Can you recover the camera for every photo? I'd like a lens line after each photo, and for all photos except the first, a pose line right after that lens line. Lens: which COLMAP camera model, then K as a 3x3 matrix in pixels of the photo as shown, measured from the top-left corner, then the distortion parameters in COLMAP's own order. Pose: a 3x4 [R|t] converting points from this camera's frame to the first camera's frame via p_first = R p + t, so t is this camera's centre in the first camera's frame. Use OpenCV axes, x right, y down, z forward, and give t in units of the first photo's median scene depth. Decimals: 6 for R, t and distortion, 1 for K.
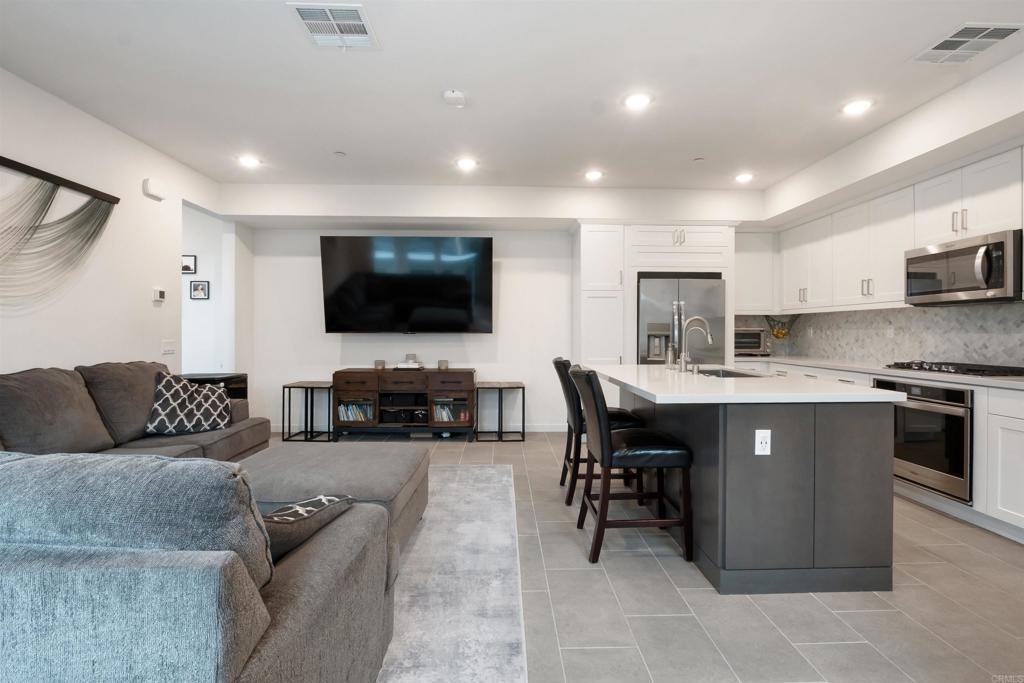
lens RADIAL K [[464.9, 0, 513.9], [0, 464.9, 336.0], [0, 0, 1]] dist [-0.017181, 0.000694]
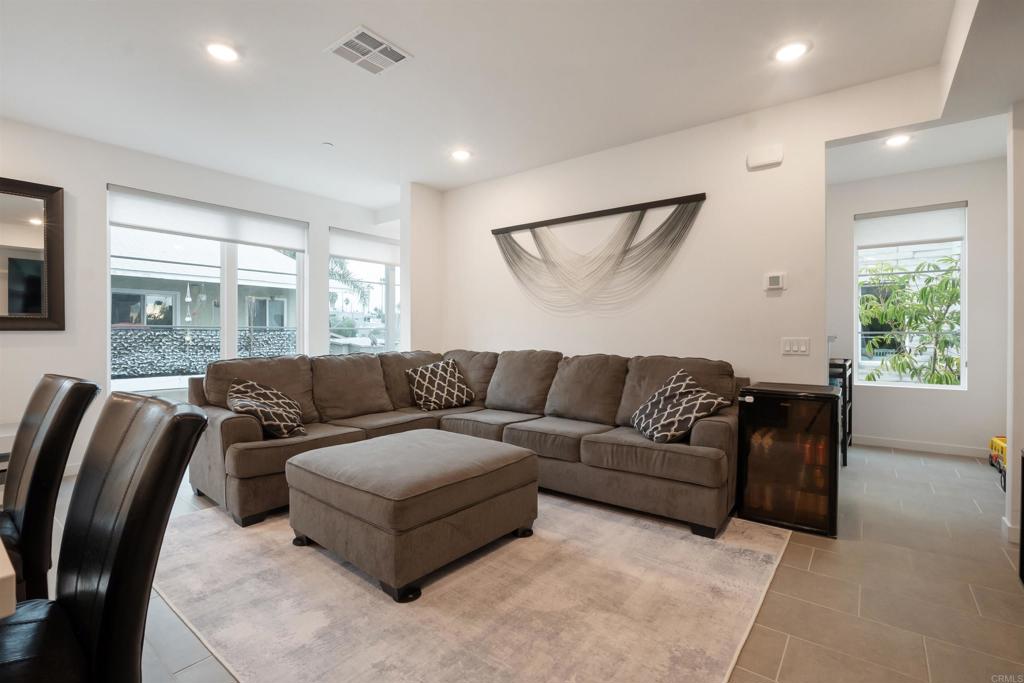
lens RADIAL K [[464.9, 0, 513.2], [0, 464.9, 340.0], [0, 0, 1]] dist [-0.017181, 0.000694]
pose [[-0.632811, 0.004398, -0.774294, 0.202806], [-0.008826, 0.999878, 0.012893, 0.008802], [0.774256, 0.014993, -0.632695, 1.531201]]
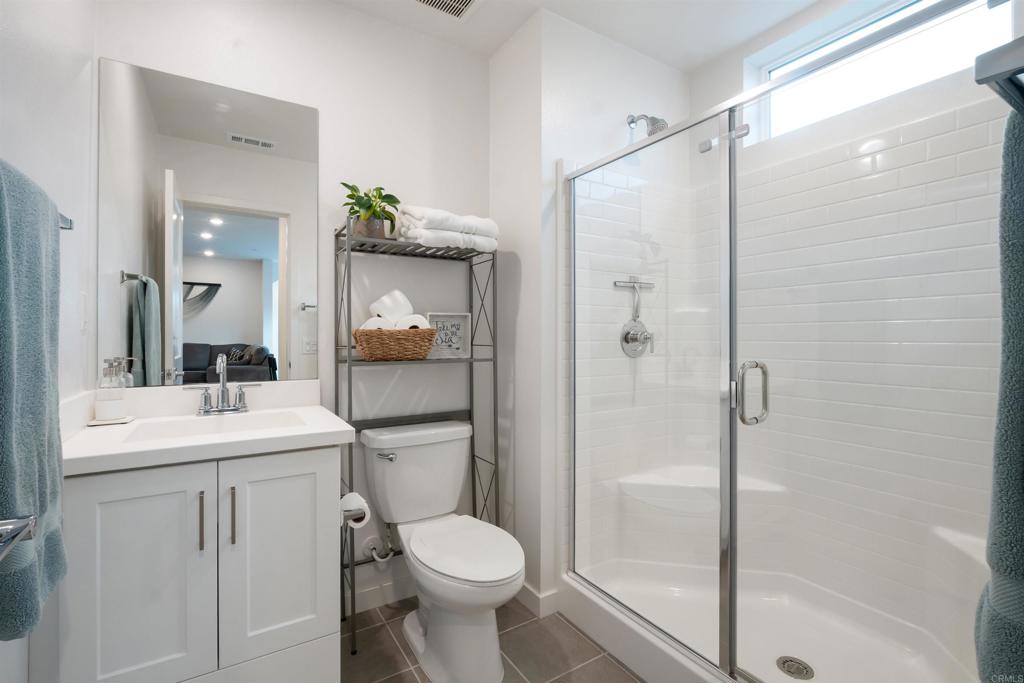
lens RADIAL K [[464.9, 0, 513.3], [0, 464.9, 333.6], [0, 0, 1]] dist [-0.017181, 0.000694]
pose [[0.512414, -0.005931, -0.858718, 2.697620], [-0.006253, 0.999924, -0.010638, 0.007507], [0.858715, 0.010820, 0.512338, 1.263344]]
